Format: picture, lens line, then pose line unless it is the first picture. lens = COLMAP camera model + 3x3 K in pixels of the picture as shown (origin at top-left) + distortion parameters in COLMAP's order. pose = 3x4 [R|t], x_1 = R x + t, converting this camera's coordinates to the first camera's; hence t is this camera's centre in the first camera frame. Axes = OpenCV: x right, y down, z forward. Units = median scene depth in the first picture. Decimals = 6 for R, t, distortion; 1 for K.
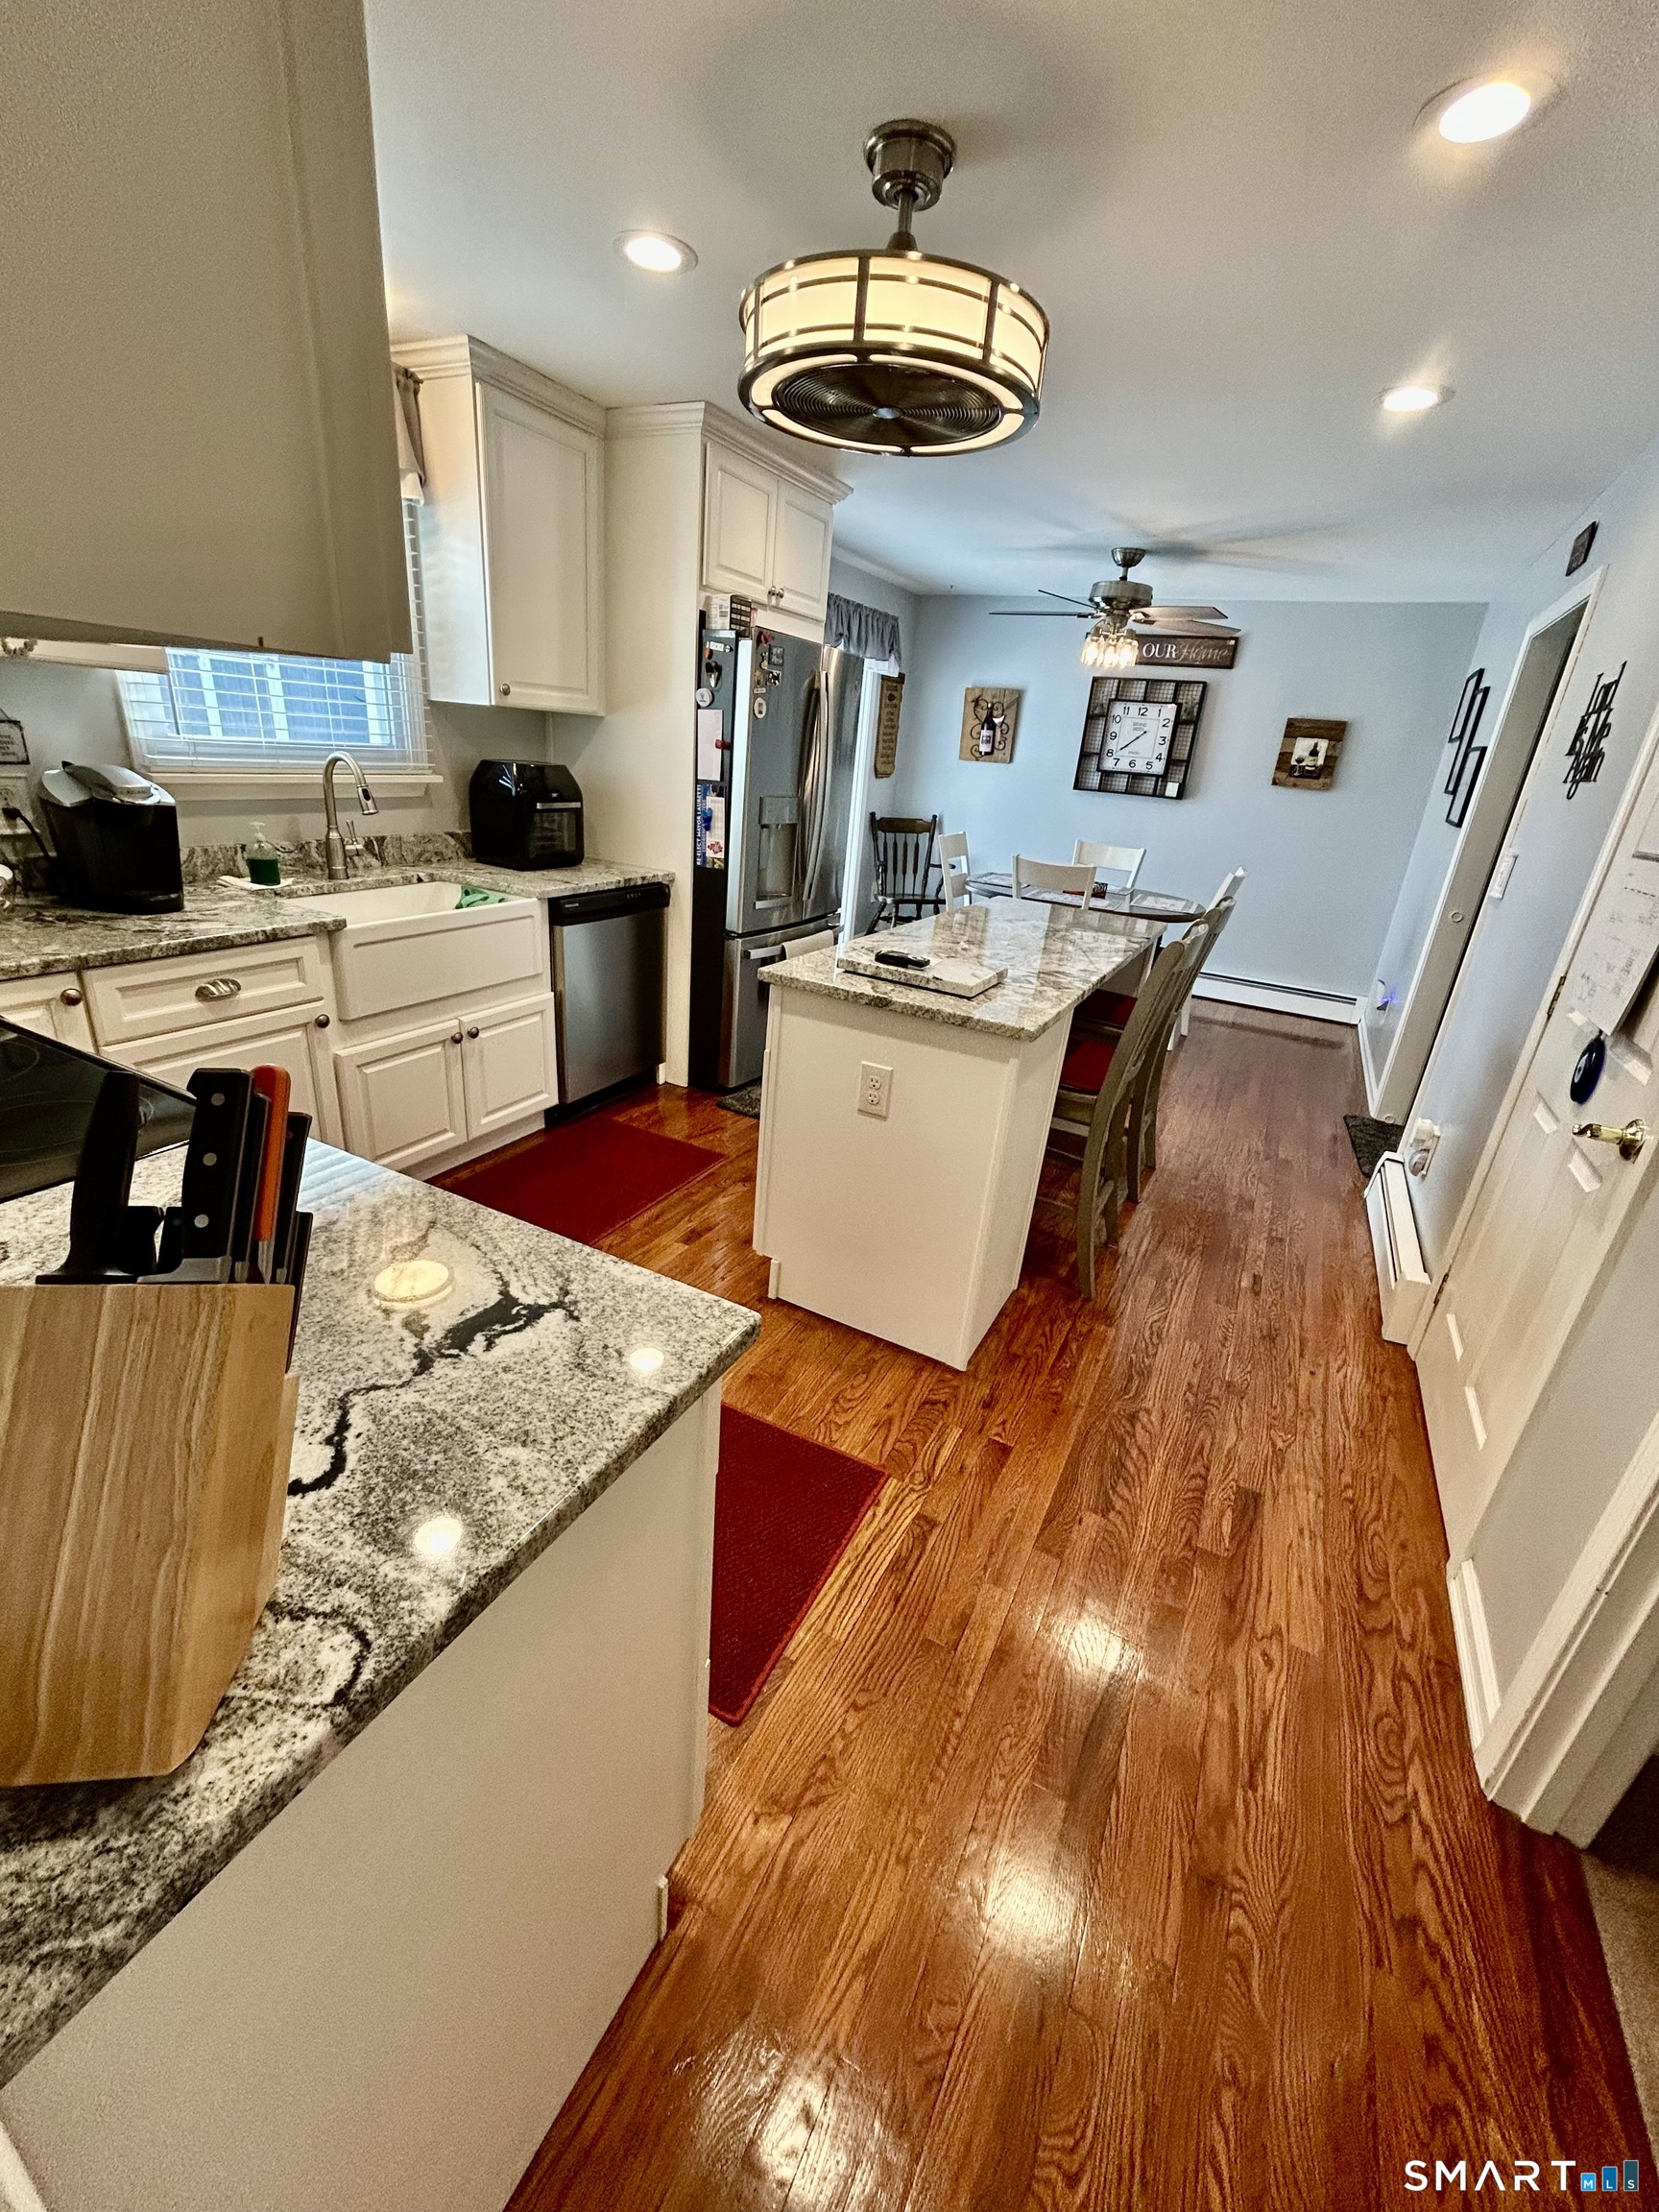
lens RADIAL K [[886.9, 0, 826.8], [0, 886.9, 1102.3], [0, 0, 1]] dist [0.001441, 0.000070]
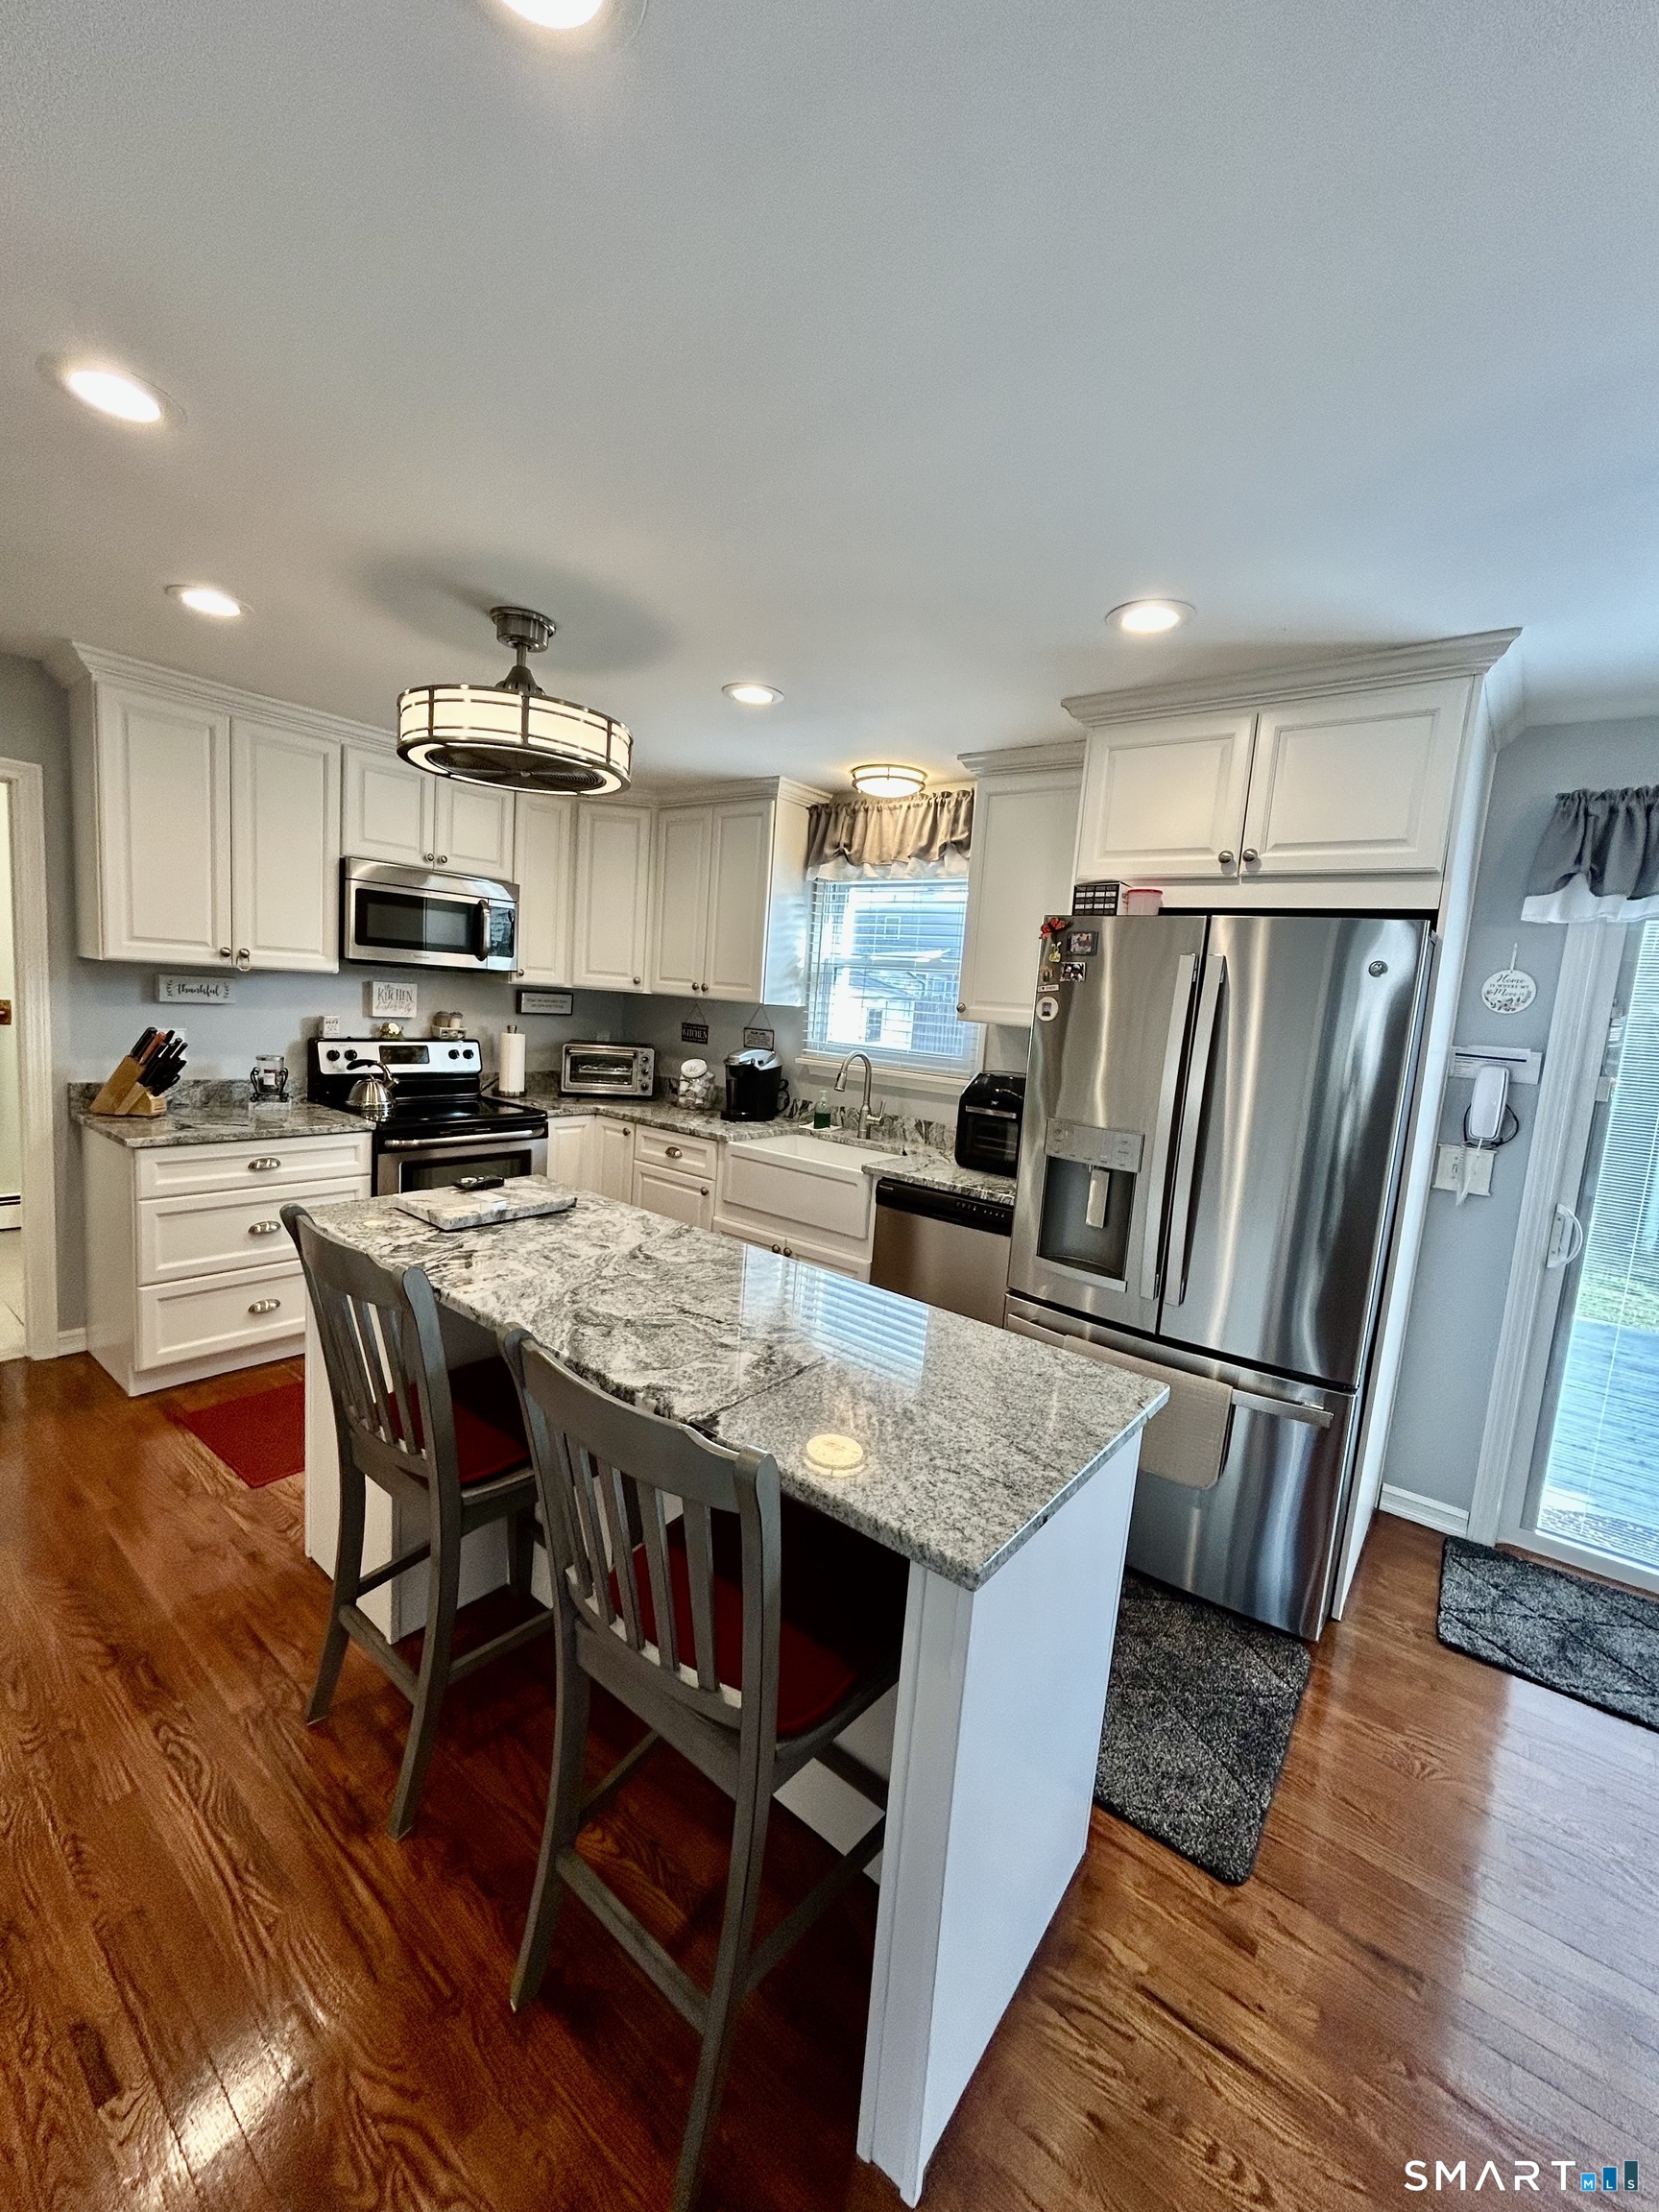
lens RADIAL K [[886.9, 0, 826.8], [0, 886.9, 1102.3], [0, 0, 1]] dist [0.001441, 0.000070]
pose [[-0.173495, 0.025164, -0.984513, 0.657983], [-0.452443, 0.885898, 0.102375, -0.336126], [0.874754, 0.463198, -0.142313, 0.903480]]
